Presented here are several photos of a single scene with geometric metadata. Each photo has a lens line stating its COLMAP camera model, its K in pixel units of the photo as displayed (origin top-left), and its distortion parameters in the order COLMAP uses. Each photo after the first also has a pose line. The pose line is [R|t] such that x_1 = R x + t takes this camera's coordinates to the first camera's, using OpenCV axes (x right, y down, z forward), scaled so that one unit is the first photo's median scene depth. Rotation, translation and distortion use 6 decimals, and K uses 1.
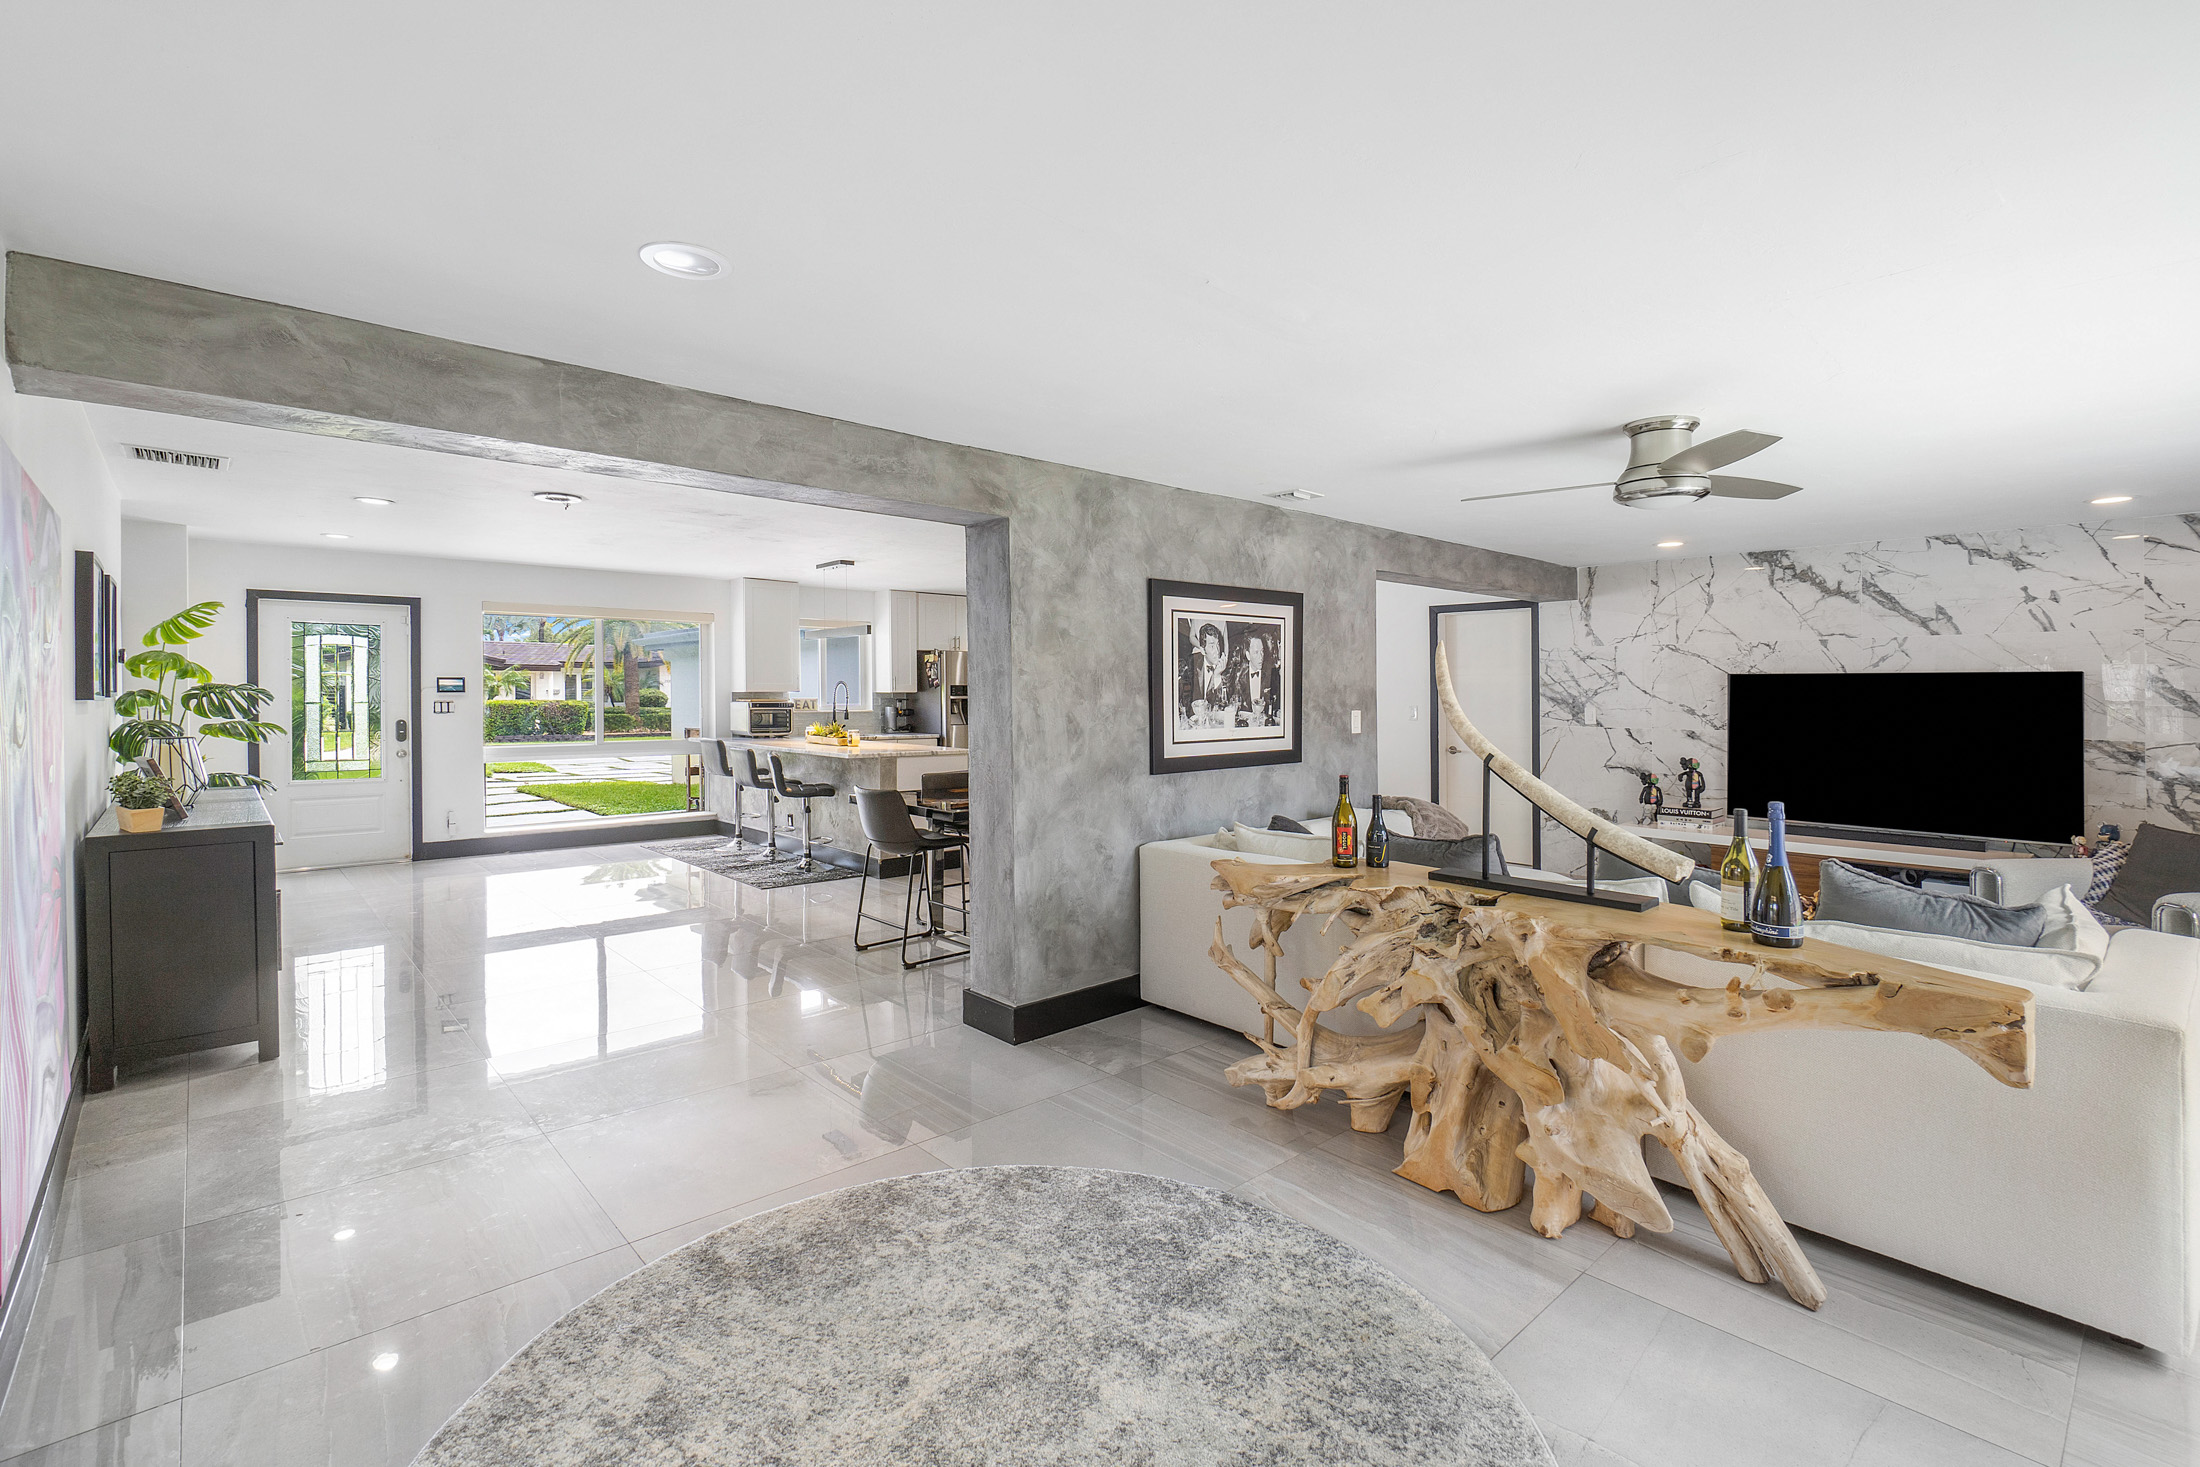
lens RADIAL K [[1009.2, 0, 1105.7], [0, 1009.2, 727.4], [0, 0, 1]] dist [-0.001900, 0.000982]
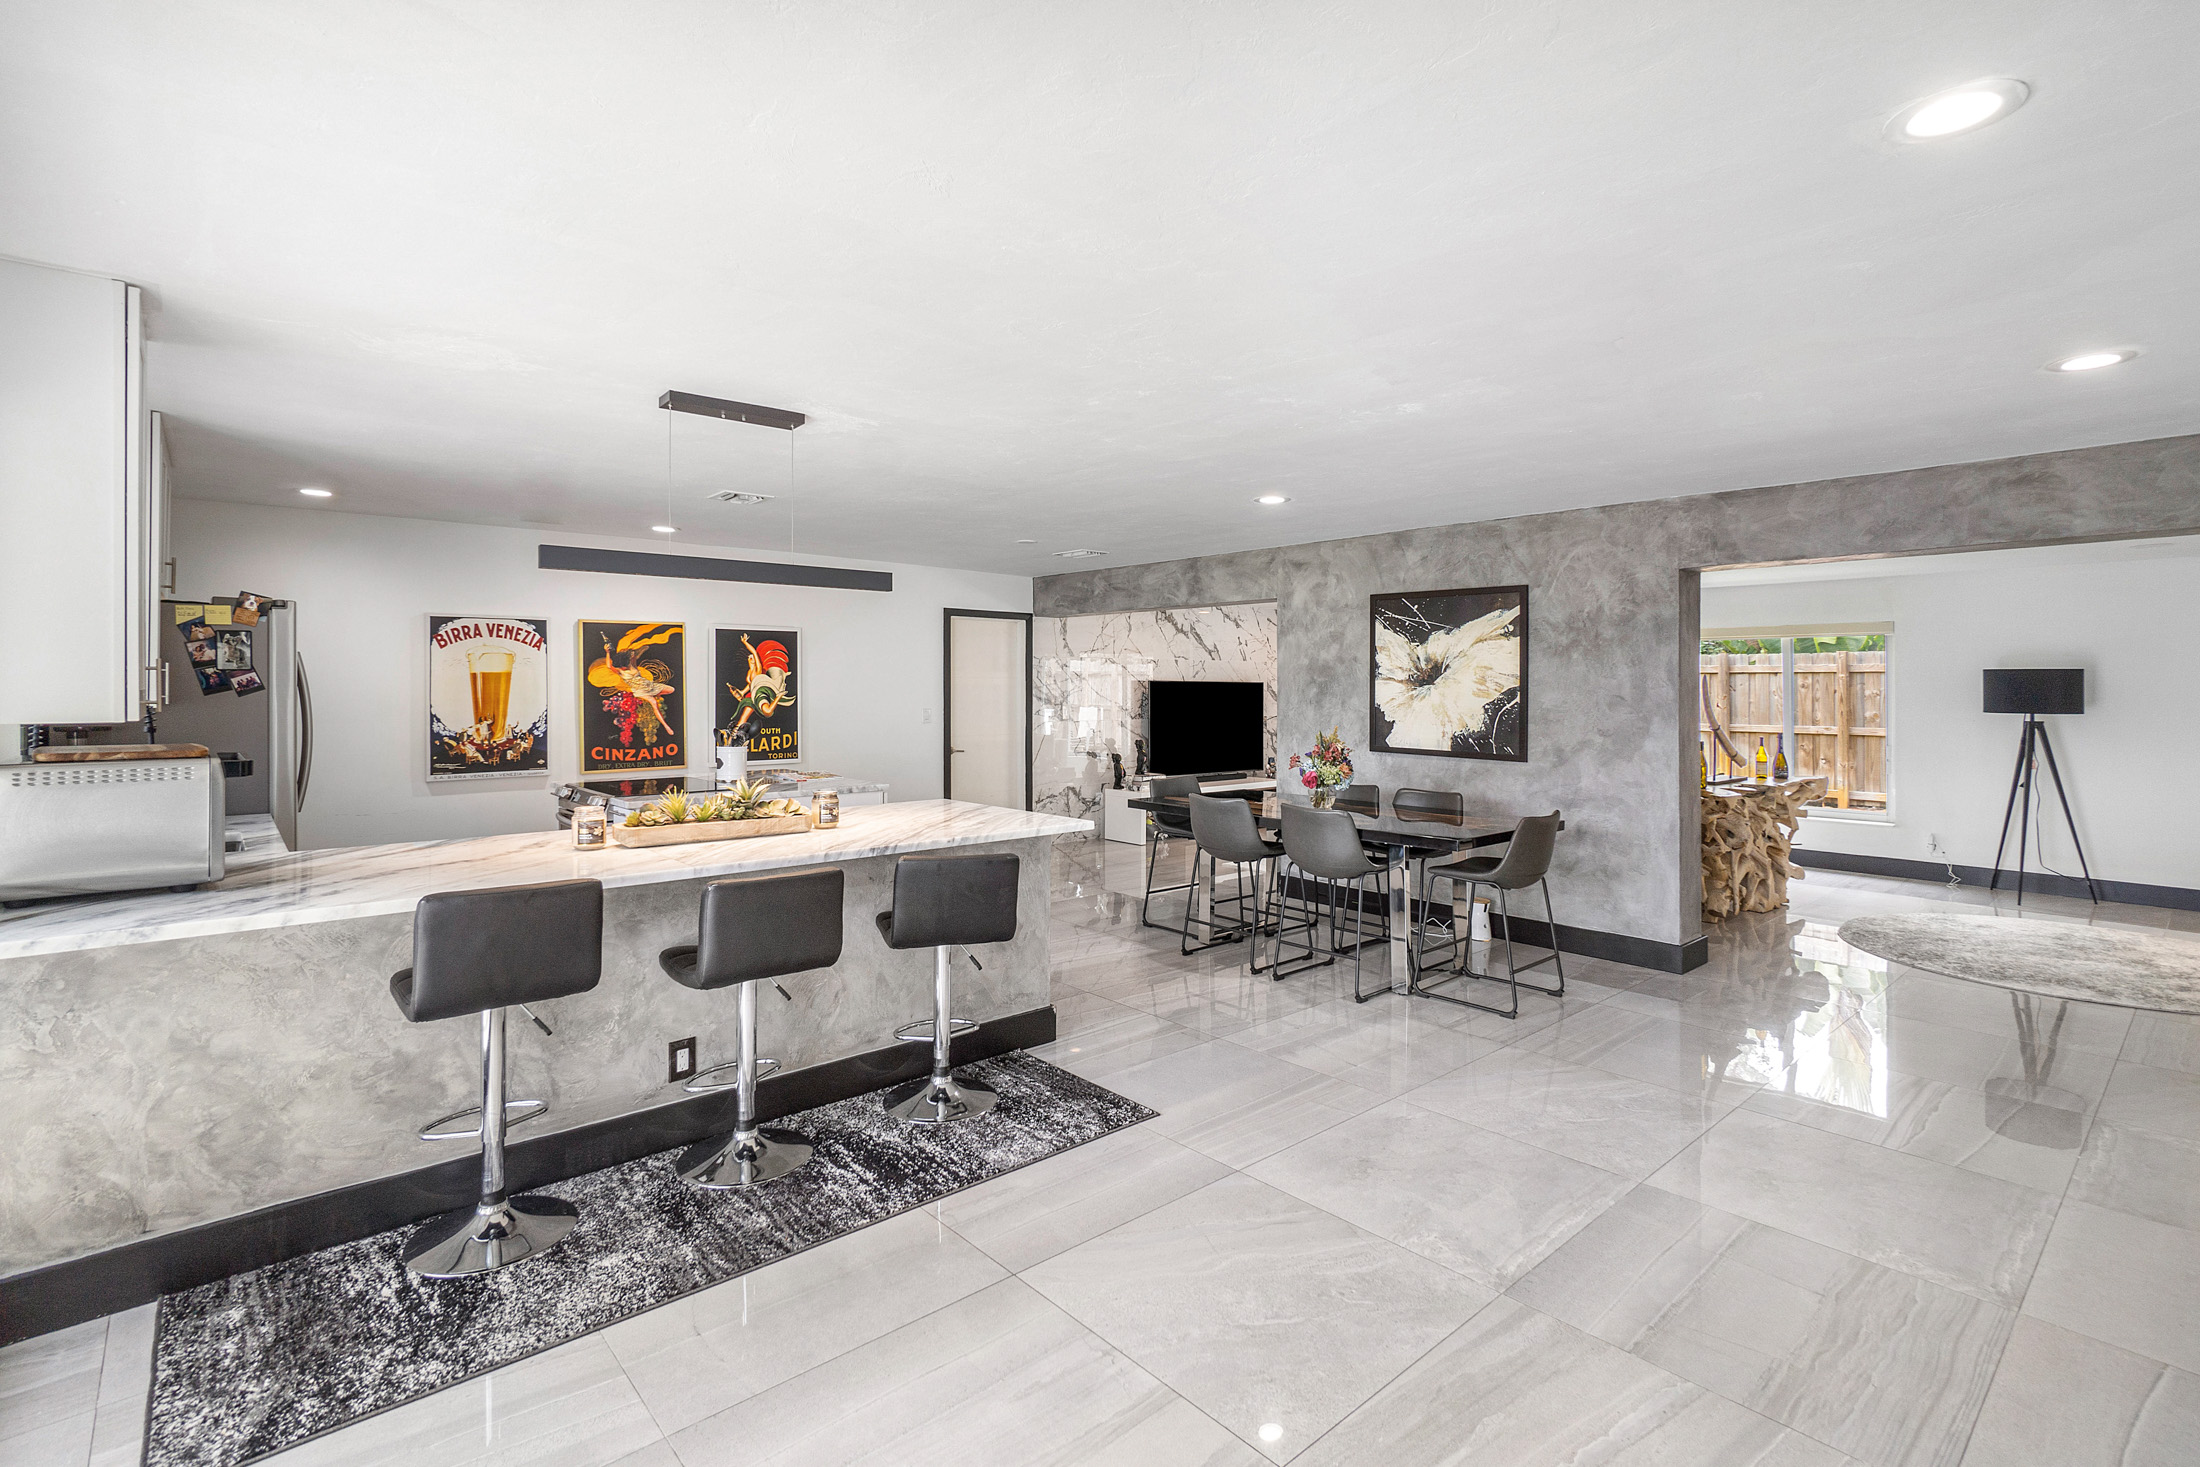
lens RADIAL K [[1009.2, 0, 1096.7], [0, 1009.2, 711.5], [0, 0, 1]] dist [-0.001900, 0.000982]
pose [[0.013057, -0.027484, 0.999537, -0.990521], [0.031846, 0.999127, 0.027056, -0.058834], [-0.999407, 0.031478, 0.013921, 1.225800]]
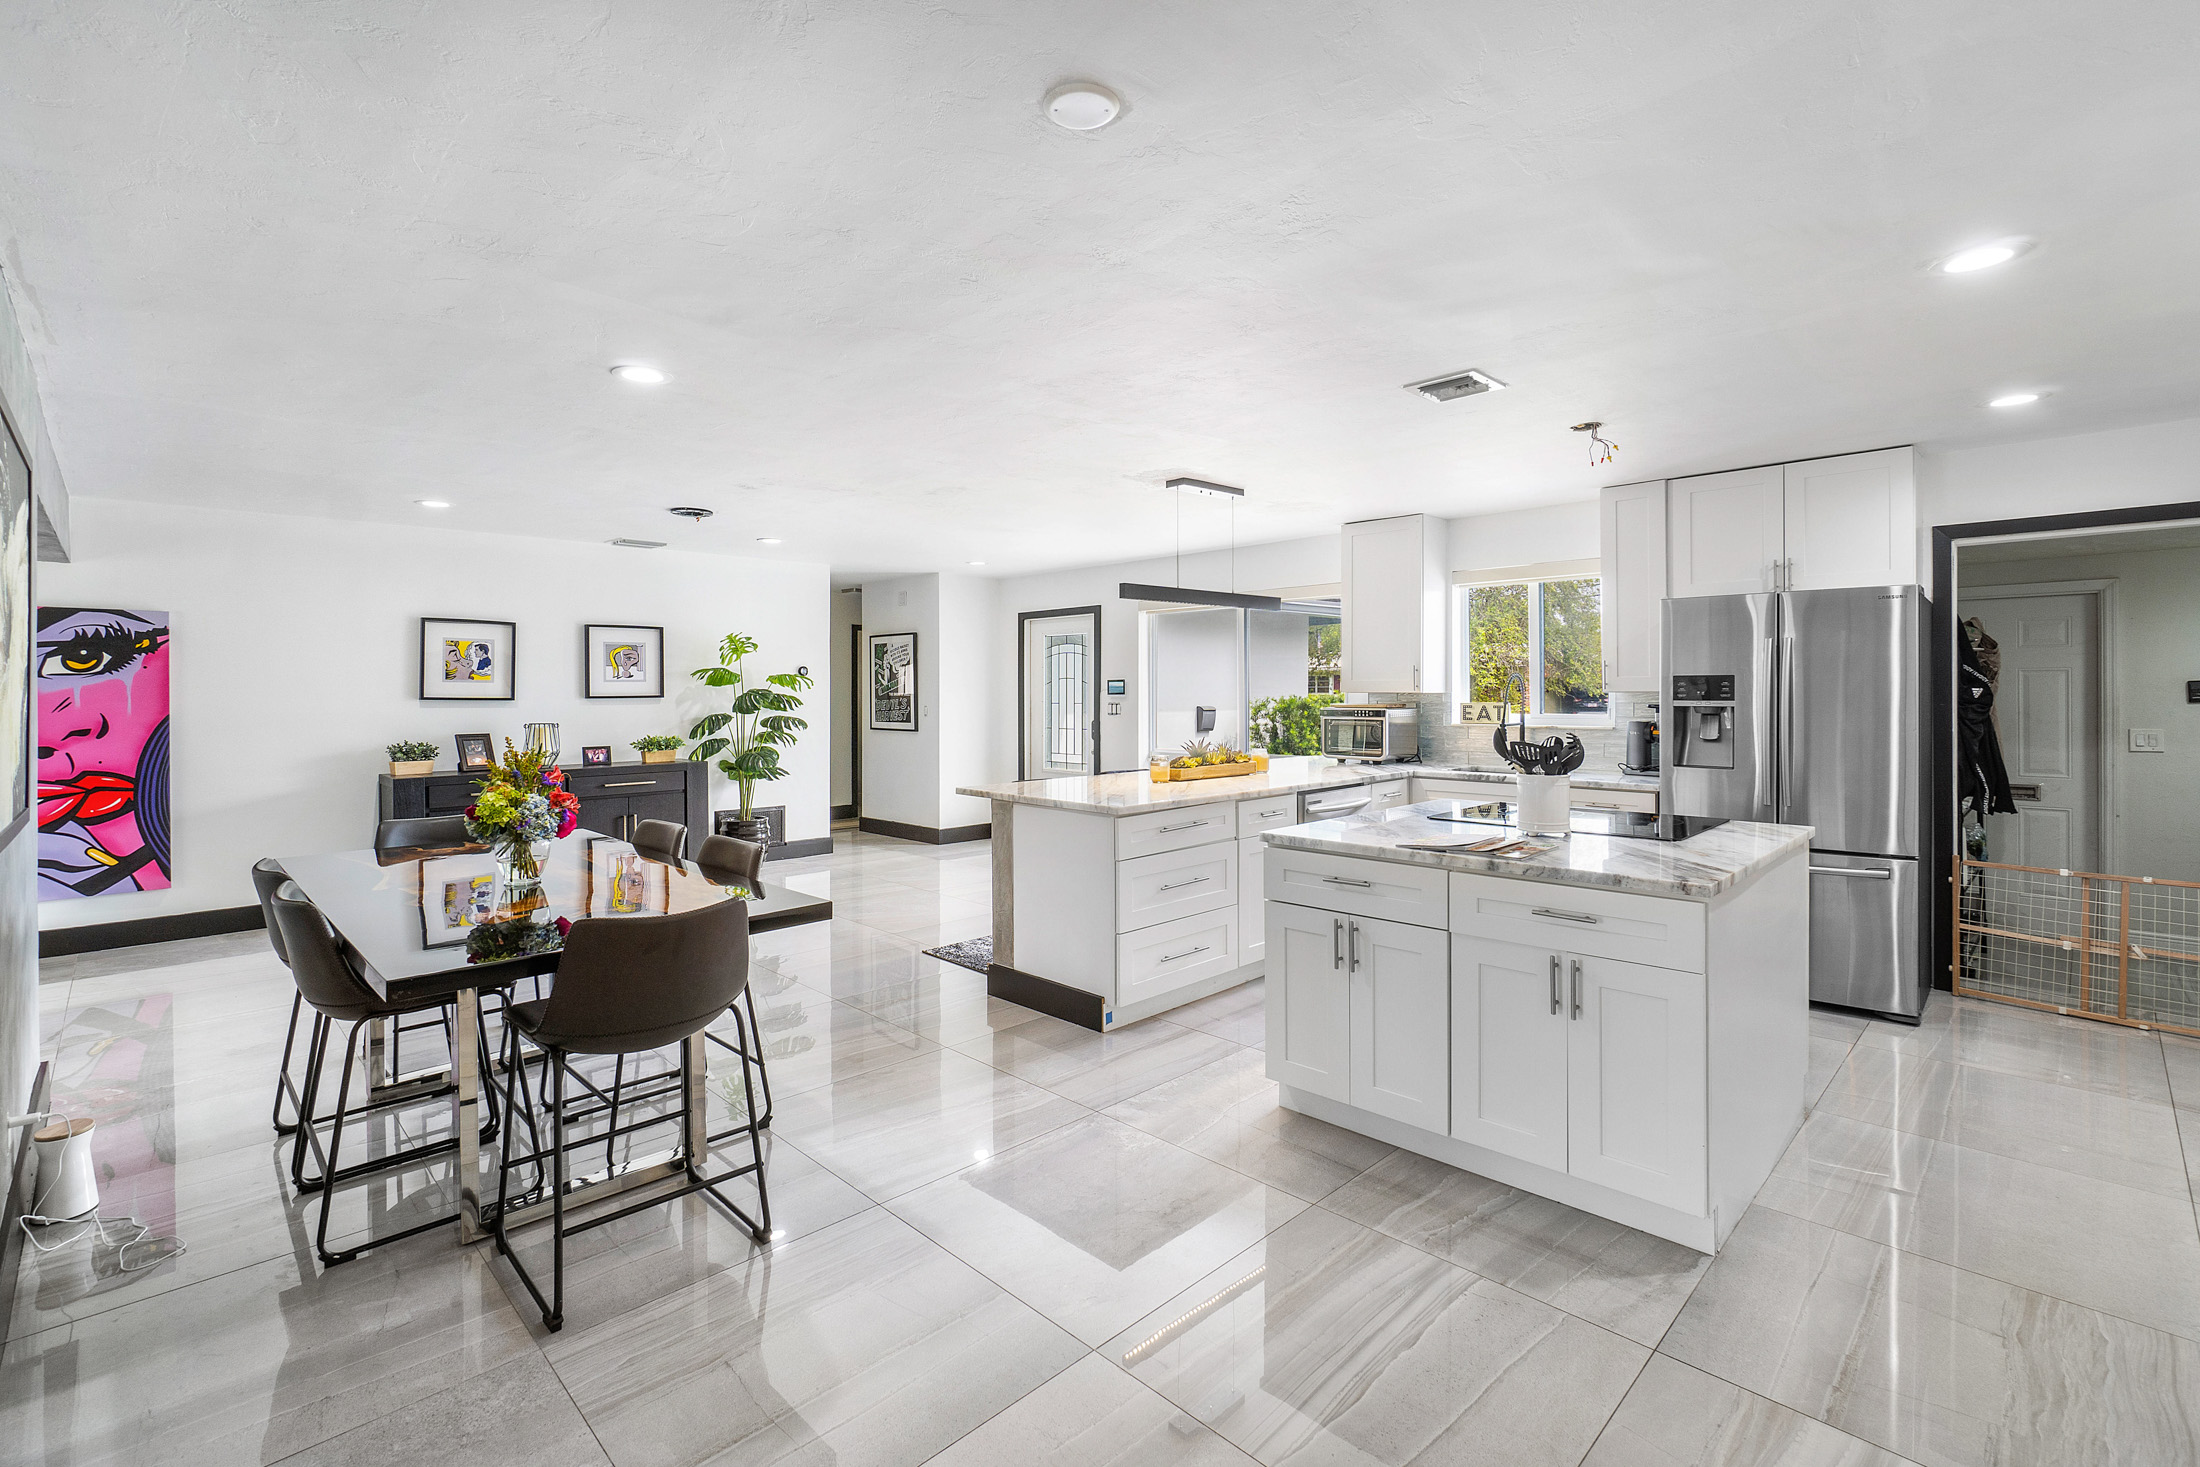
lens RADIAL K [[1009.2, 0, 1081.8], [0, 1009.2, 702.7], [0, 0, 1]] dist [-0.001900, 0.000982]
pose [[0.036948, 0.007326, -0.999290, 0.506261], [-0.031106, 0.999497, 0.006177, -0.044699], [0.998833, 0.030856, 0.037157, 1.315686]]
